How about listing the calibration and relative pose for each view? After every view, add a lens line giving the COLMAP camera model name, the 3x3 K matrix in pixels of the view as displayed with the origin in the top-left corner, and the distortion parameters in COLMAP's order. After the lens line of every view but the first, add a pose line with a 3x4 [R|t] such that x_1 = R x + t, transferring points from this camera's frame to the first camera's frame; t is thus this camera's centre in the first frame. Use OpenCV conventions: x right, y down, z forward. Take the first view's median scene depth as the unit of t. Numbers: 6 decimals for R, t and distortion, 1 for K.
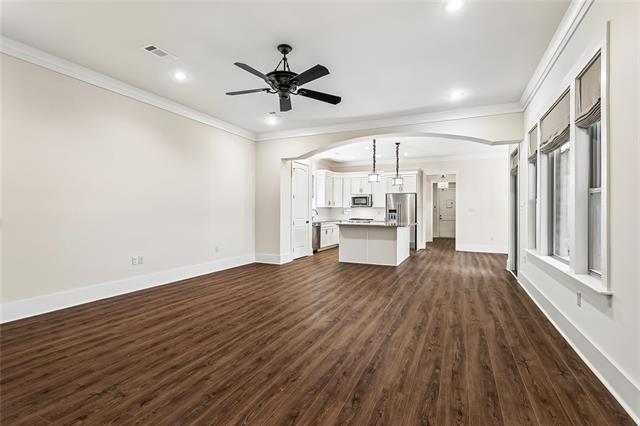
lens RADIAL K [[304.2, 0, 320.6], [0, 304.2, 212.9], [0, 0, 1]] dist [-0.000312, 0.000284]
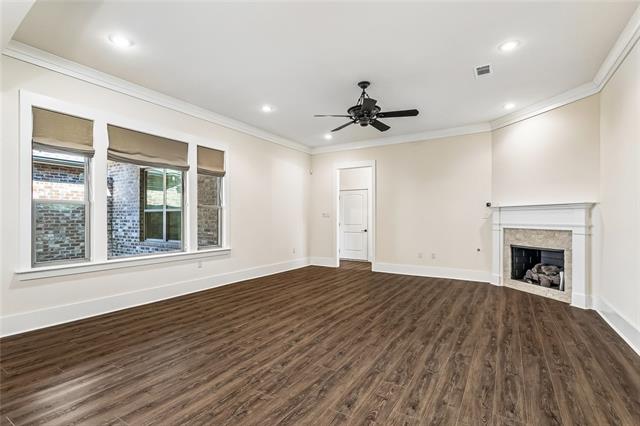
lens RADIAL K [[304.2, 0, 320.5], [0, 304.2, 215.0], [0, 0, 1]] dist [-0.000312, 0.000284]
pose [[-0.992936, -0.007448, 0.118421, -0.088760], [-0.008448, 0.999933, -0.007949, -0.008398], [-0.118354, -0.008893, -0.992932, 2.091490]]
